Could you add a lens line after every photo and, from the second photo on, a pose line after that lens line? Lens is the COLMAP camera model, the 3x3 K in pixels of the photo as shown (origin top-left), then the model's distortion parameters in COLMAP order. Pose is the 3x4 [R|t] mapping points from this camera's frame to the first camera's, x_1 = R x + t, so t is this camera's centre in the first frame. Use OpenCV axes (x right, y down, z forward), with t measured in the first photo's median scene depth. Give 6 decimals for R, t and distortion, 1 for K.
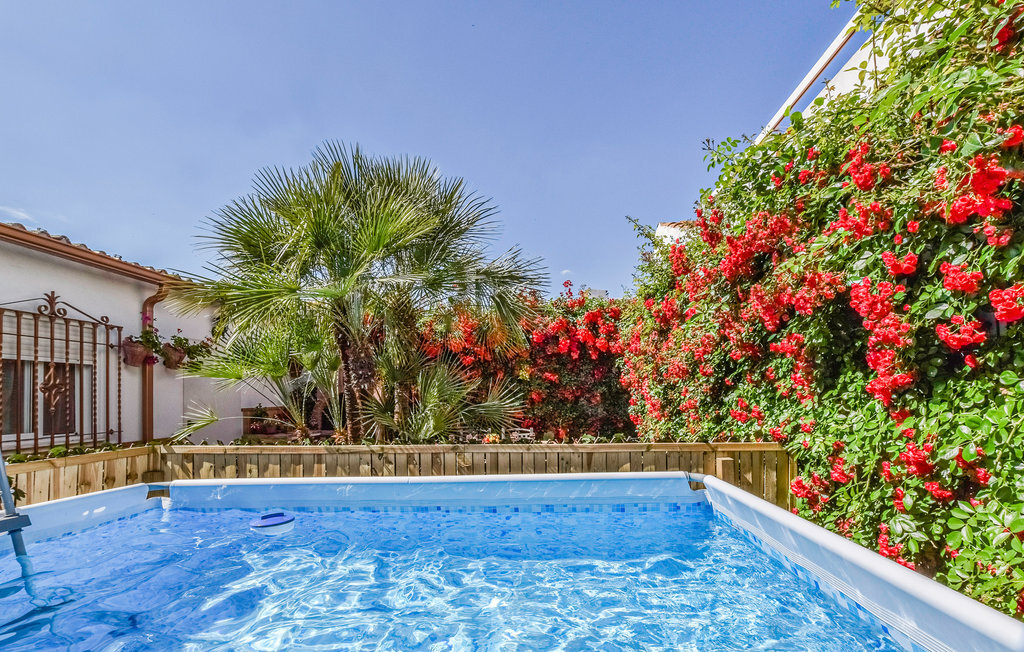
lens RADIAL K [[481.1, 0, 515.3], [0, 481.1, 378.8], [0, 0, 1]] dist [-0.018194, 0.000609]
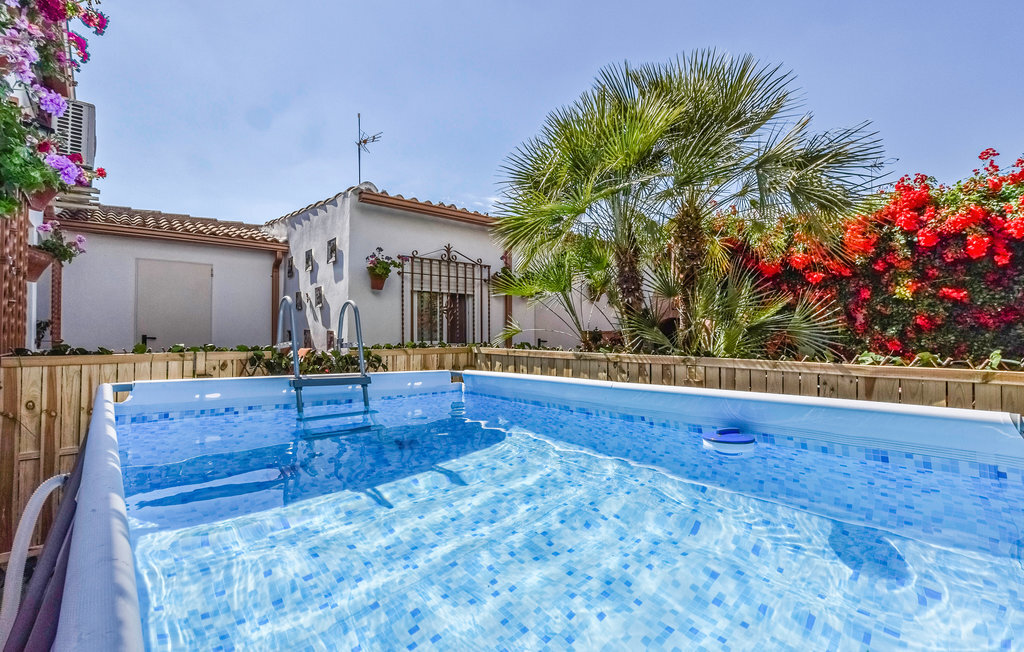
lens RADIAL K [[473.8, 0, 497.5], [0, 473.8, 326.0], [0, 0, 1]] dist [-0.016502, -0.000110]
pose [[0.693235, 0.008424, -0.720663, 0.193245], [0.008902, 0.999755, 0.020250, 0.043109], [0.720657, -0.020454, 0.692990, 0.102949]]
